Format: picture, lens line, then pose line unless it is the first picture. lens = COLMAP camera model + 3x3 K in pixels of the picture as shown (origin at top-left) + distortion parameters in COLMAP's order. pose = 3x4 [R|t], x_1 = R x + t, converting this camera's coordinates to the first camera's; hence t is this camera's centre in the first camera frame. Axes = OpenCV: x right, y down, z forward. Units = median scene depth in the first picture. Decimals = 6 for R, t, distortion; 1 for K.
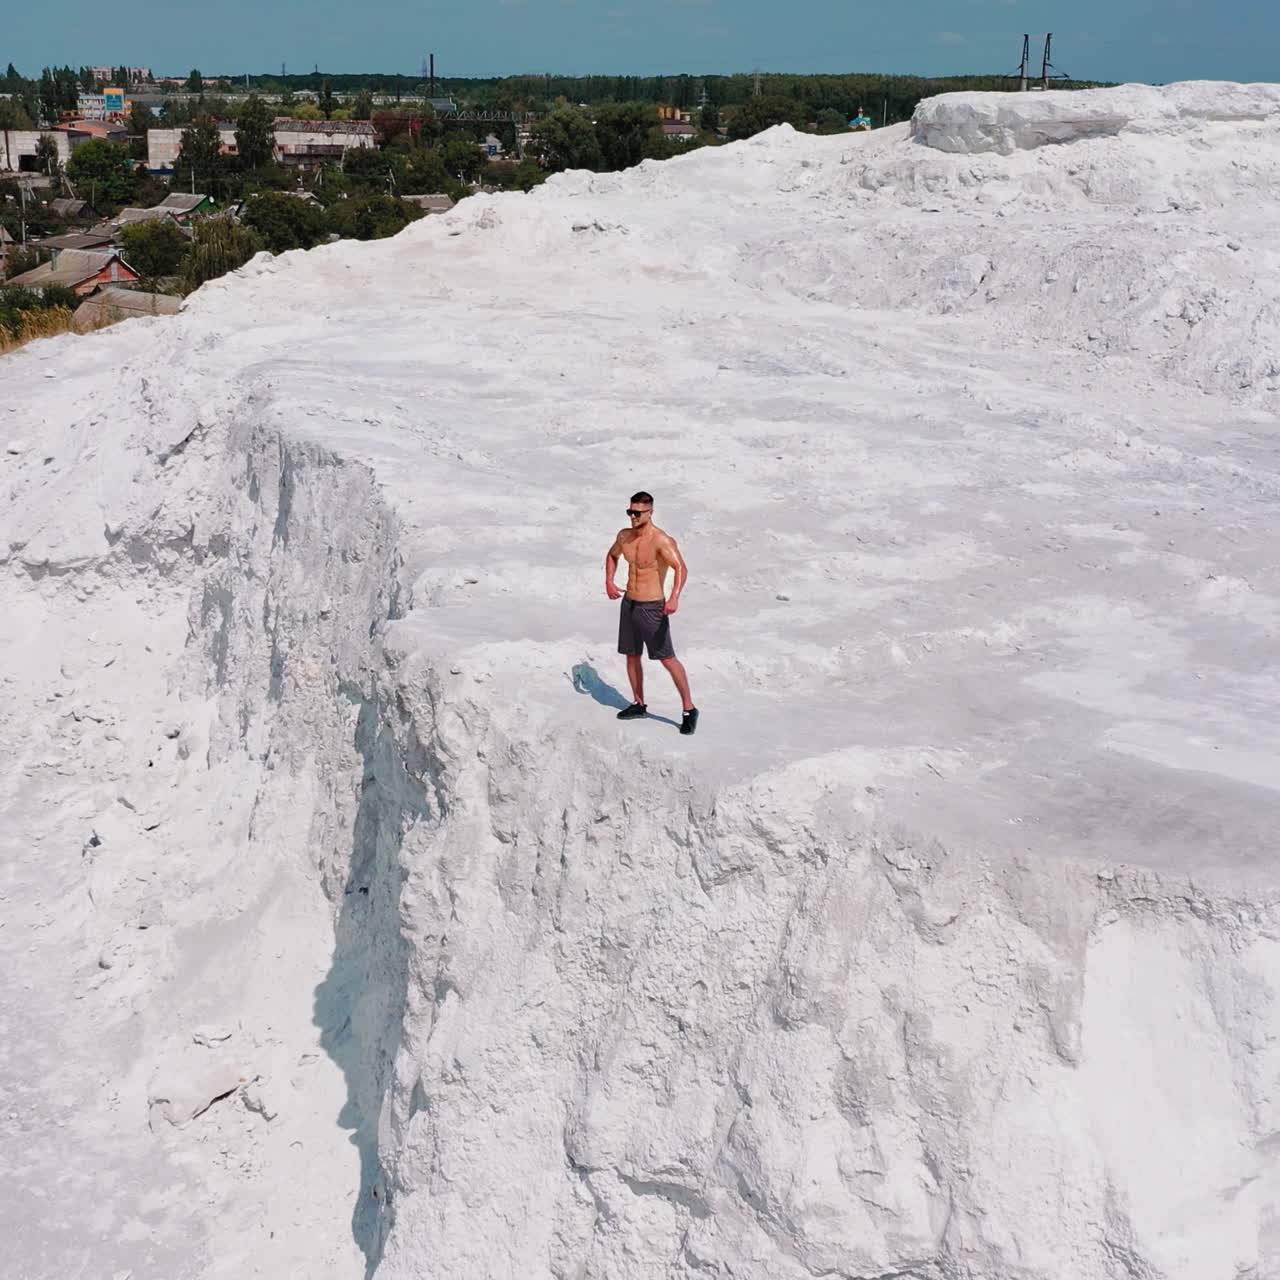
lens RADIAL K [[1907.5, 0, 642.0], [0, 1907.5, 641.2], [0, 0, 1]] dist [0.032501, 0.000000]
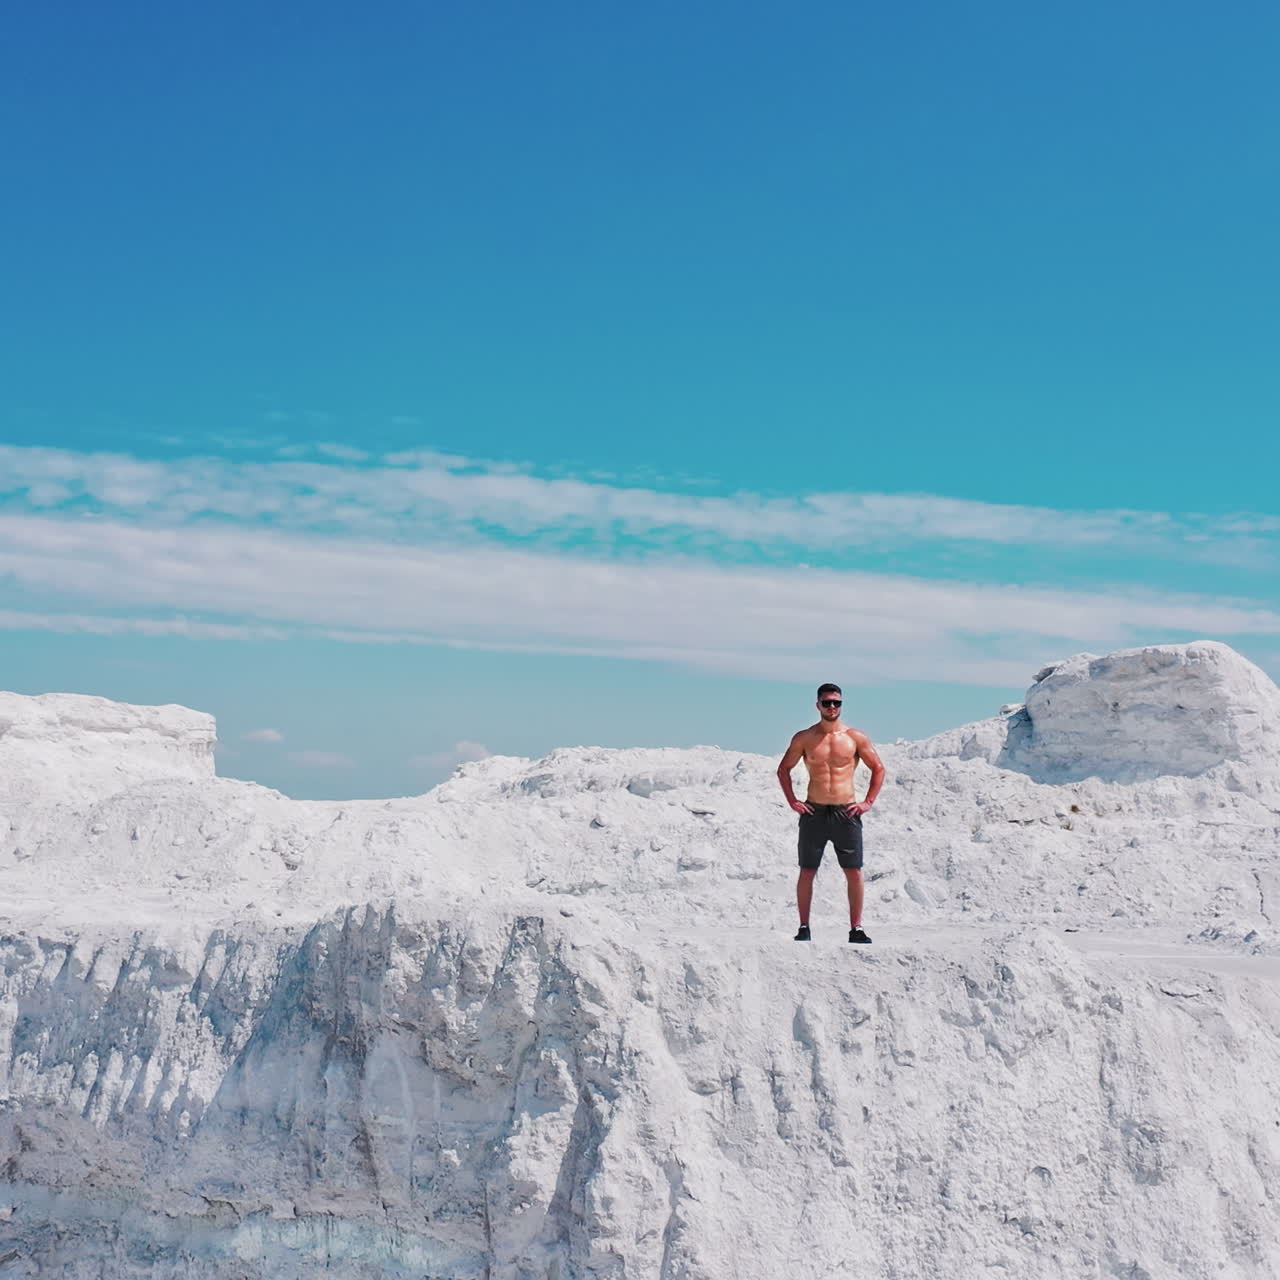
lens RADIAL K [[1907.5, 0, 640.3], [0, 1907.5, 637.9], [0, 0, 1]] dist [0.032501, 0.000000]
pose [[0.693928, 0.086769, 0.714797, -0.727380], [0.202560, 0.929098, -0.309429, 0.179373], [-0.690966, 0.359510, 0.627151, 0.455545]]
